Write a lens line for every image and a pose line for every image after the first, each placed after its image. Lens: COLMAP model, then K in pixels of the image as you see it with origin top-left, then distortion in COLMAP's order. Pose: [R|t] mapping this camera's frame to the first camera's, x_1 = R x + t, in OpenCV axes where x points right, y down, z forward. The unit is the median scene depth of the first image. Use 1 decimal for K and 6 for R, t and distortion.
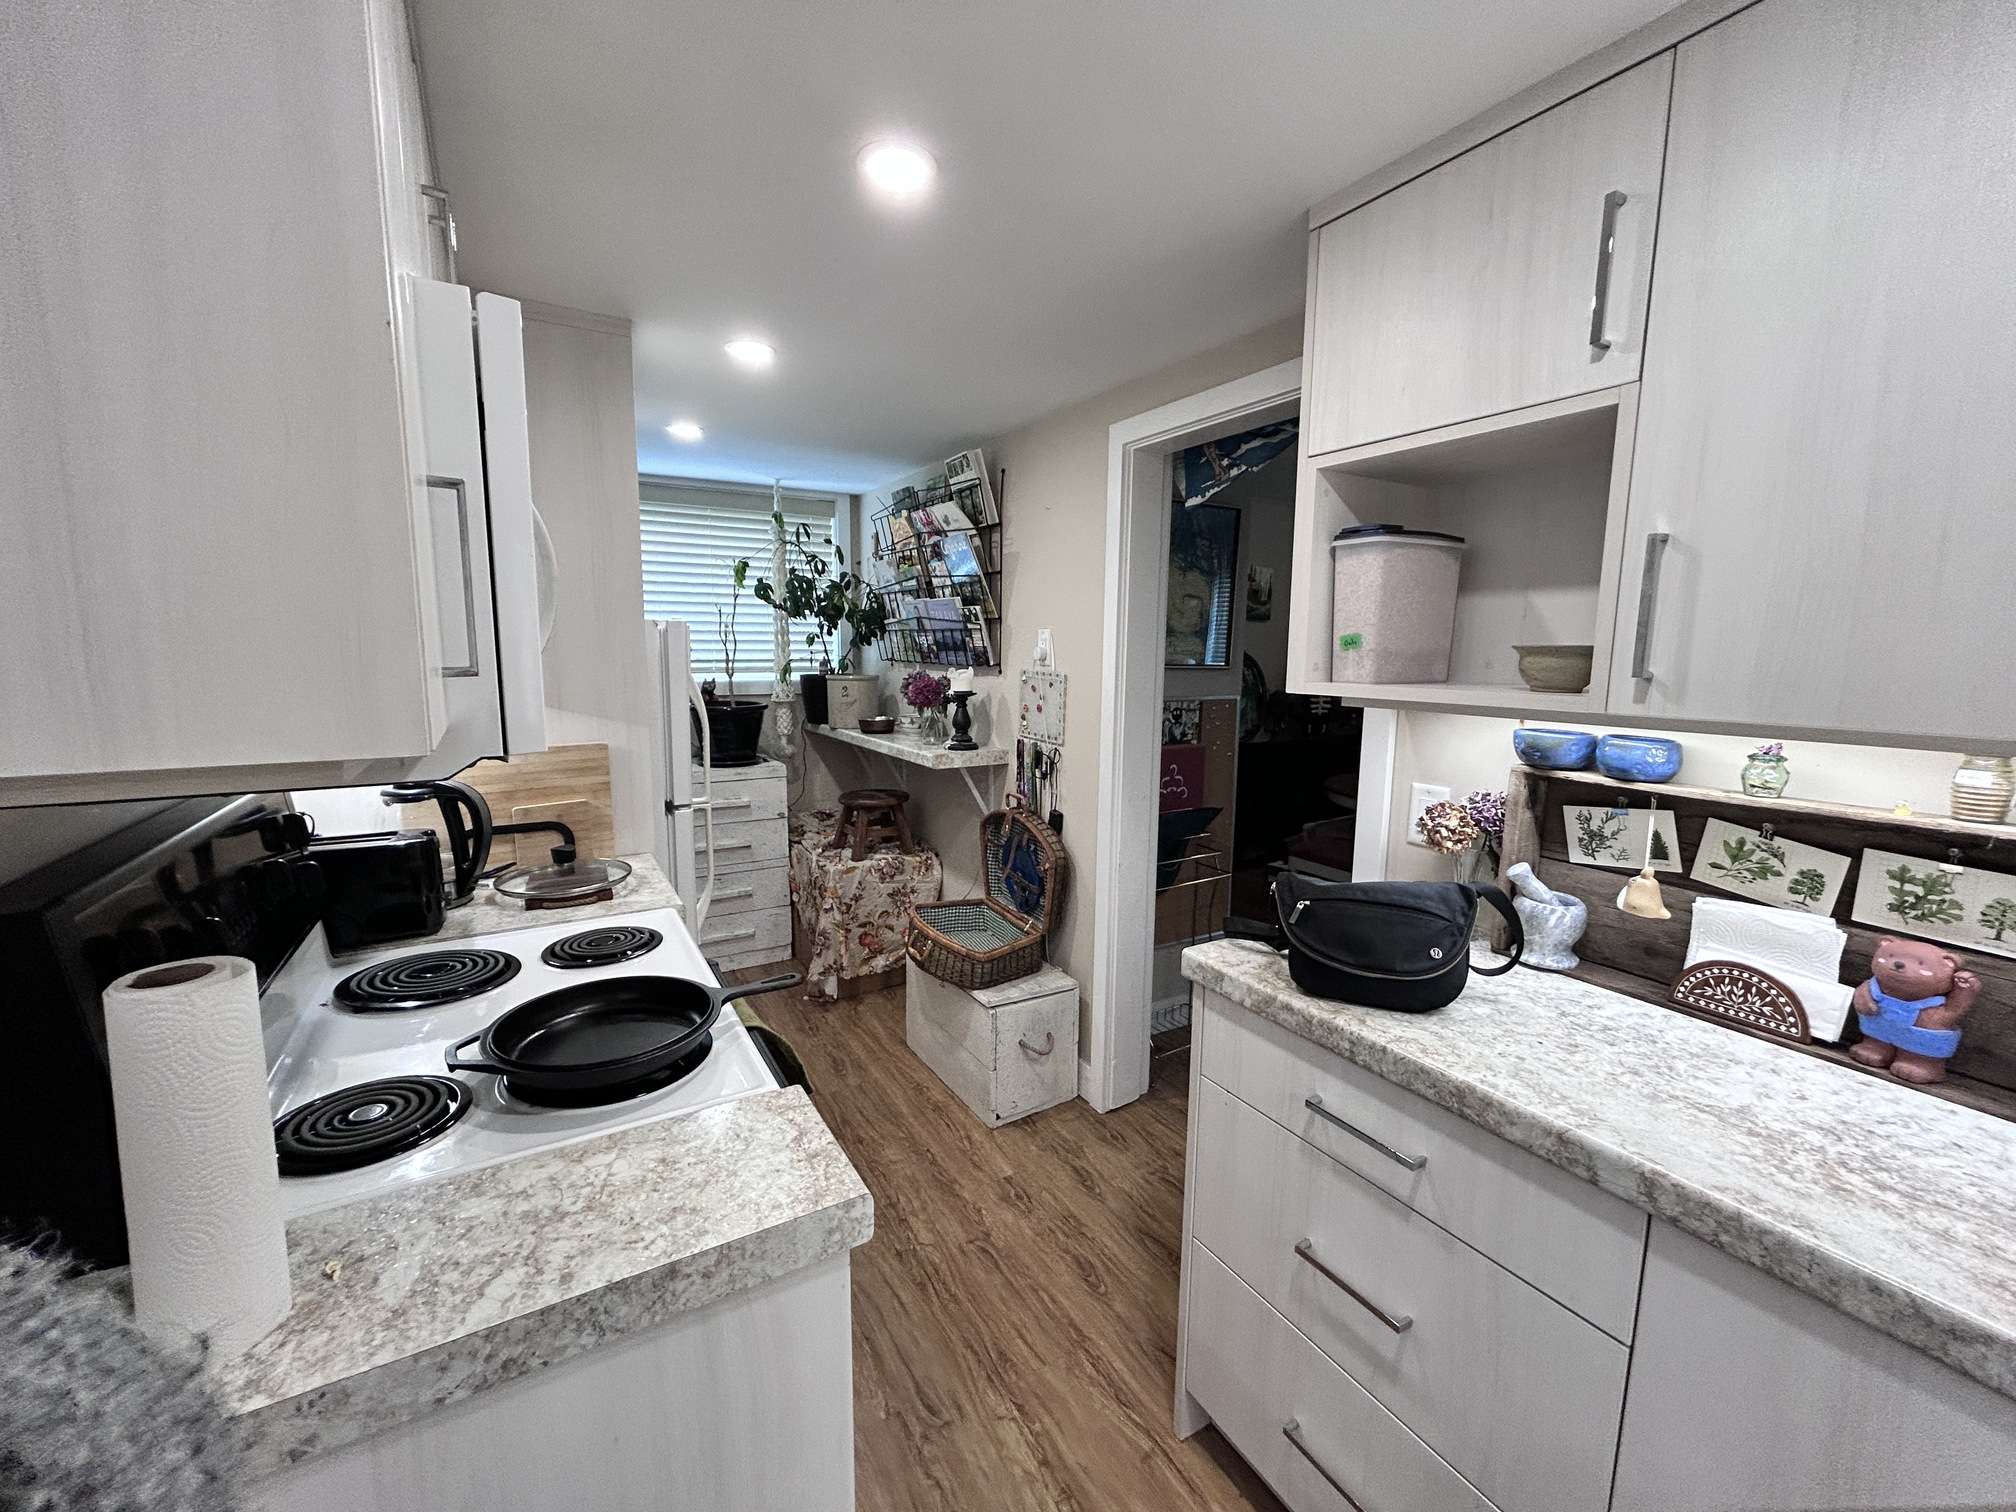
lens RADIAL K [[813.2, 0, 1008.0], [0, 813.2, 756.0], [0, 0, 1]] dist [0.002129, 0.000189]
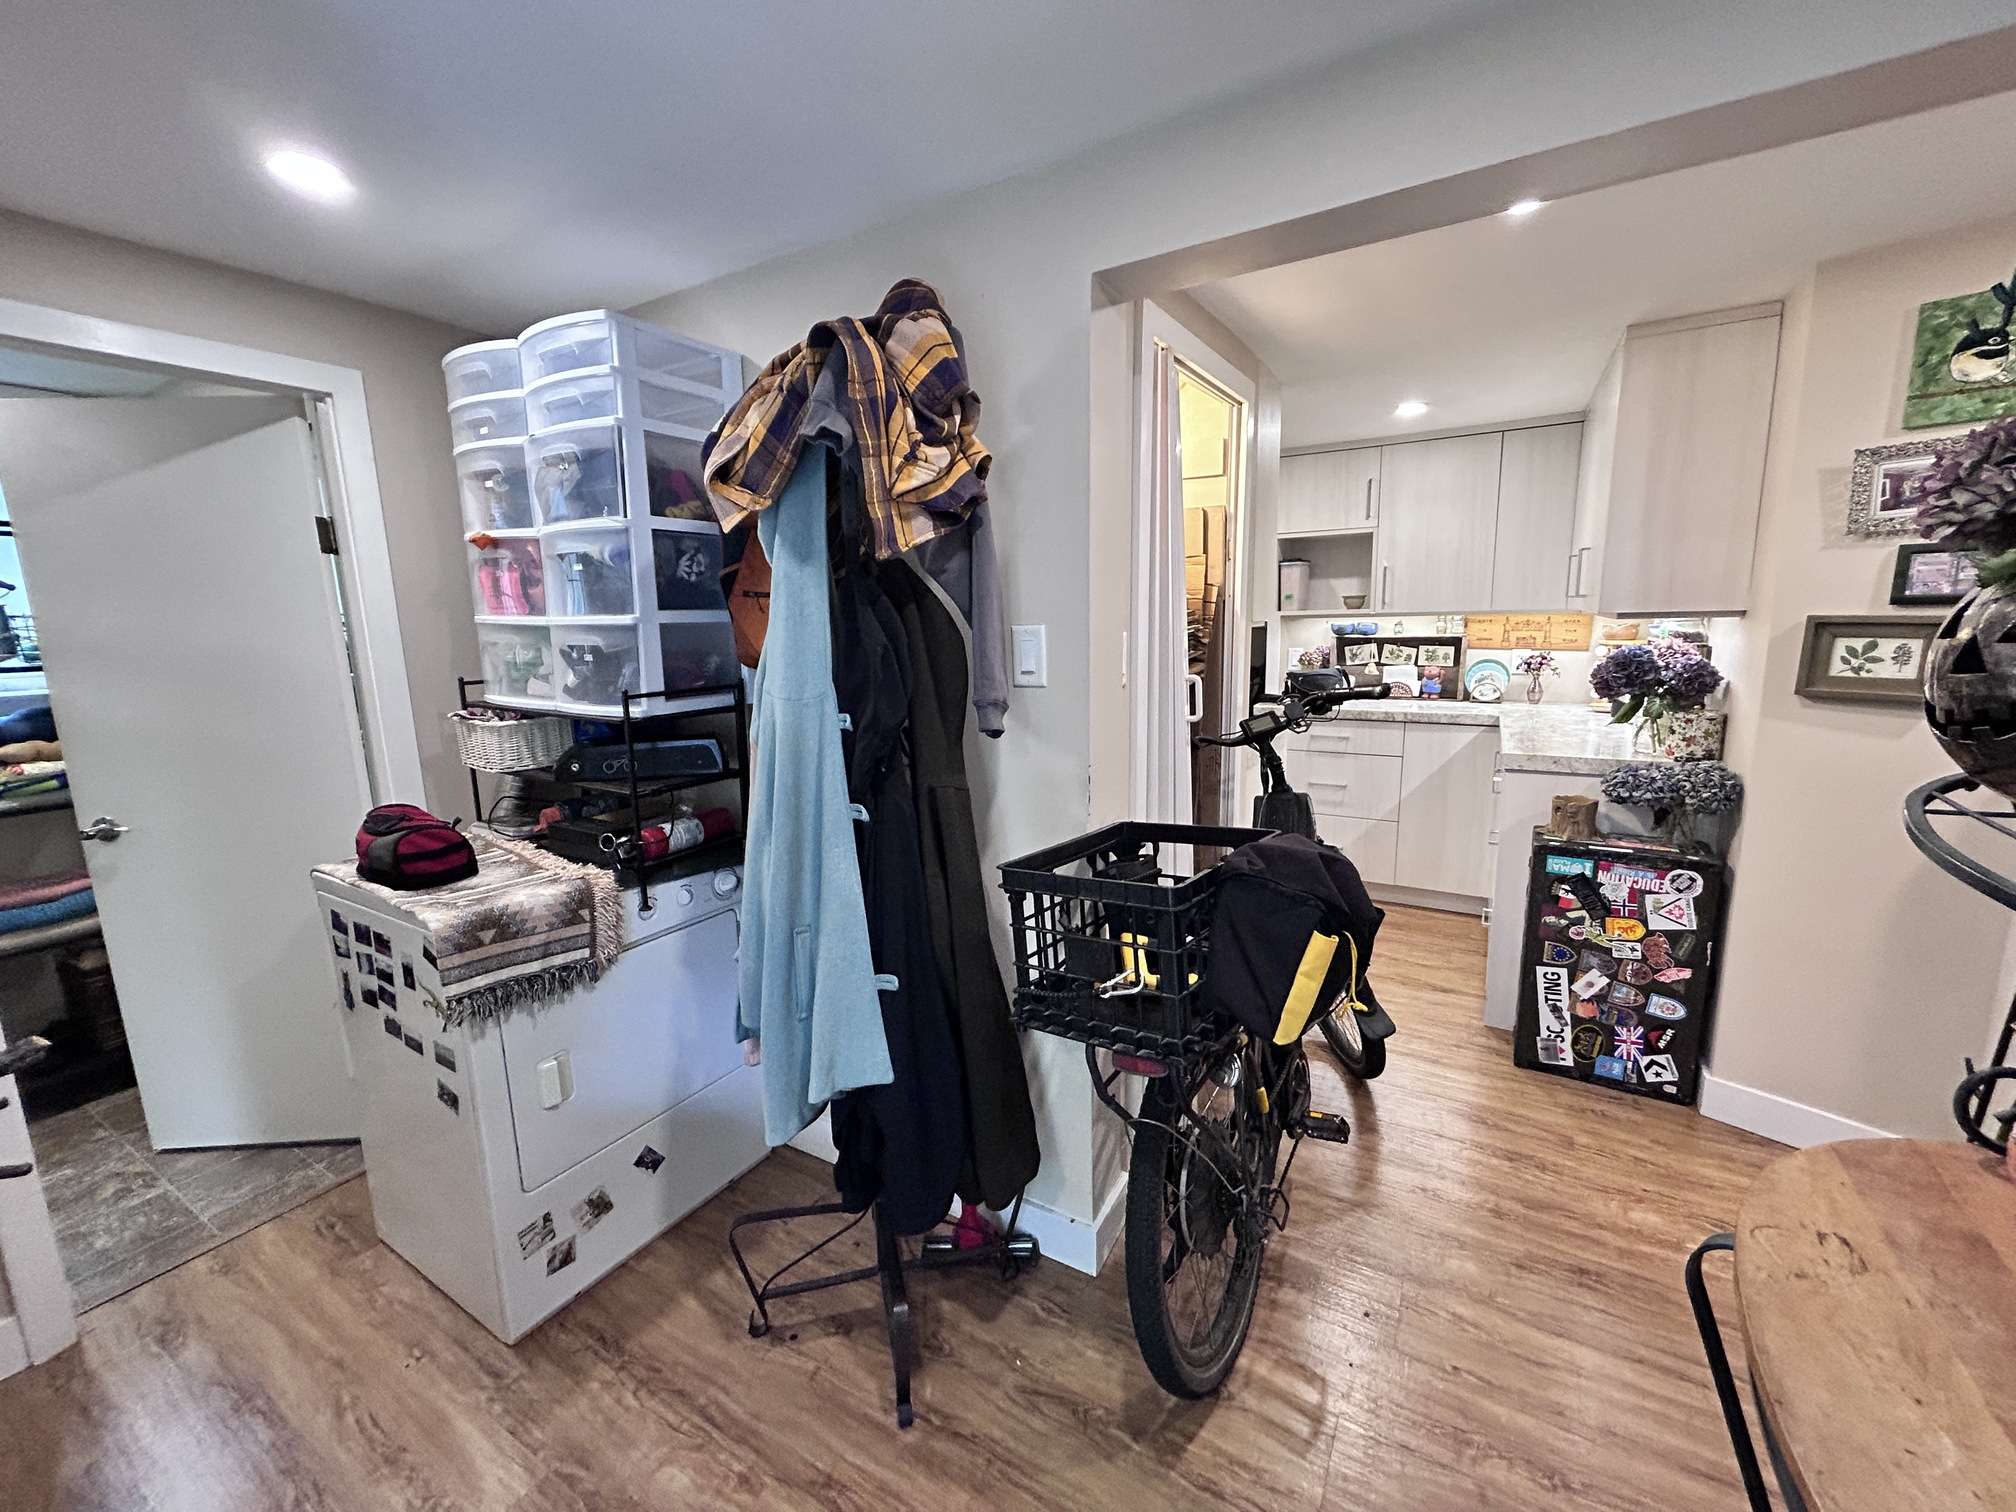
lens RADIAL K [[813.2, 0, 1008.0], [0, 813.2, 756.0], [0, 0, 1]] dist [0.002129, 0.000189]
pose [[0.887809, -0.112920, 0.446144, -2.338379], [0.100766, 0.993604, 0.050963, 0.228613], [-0.449045, -0.000289, 0.893509, -1.491905]]
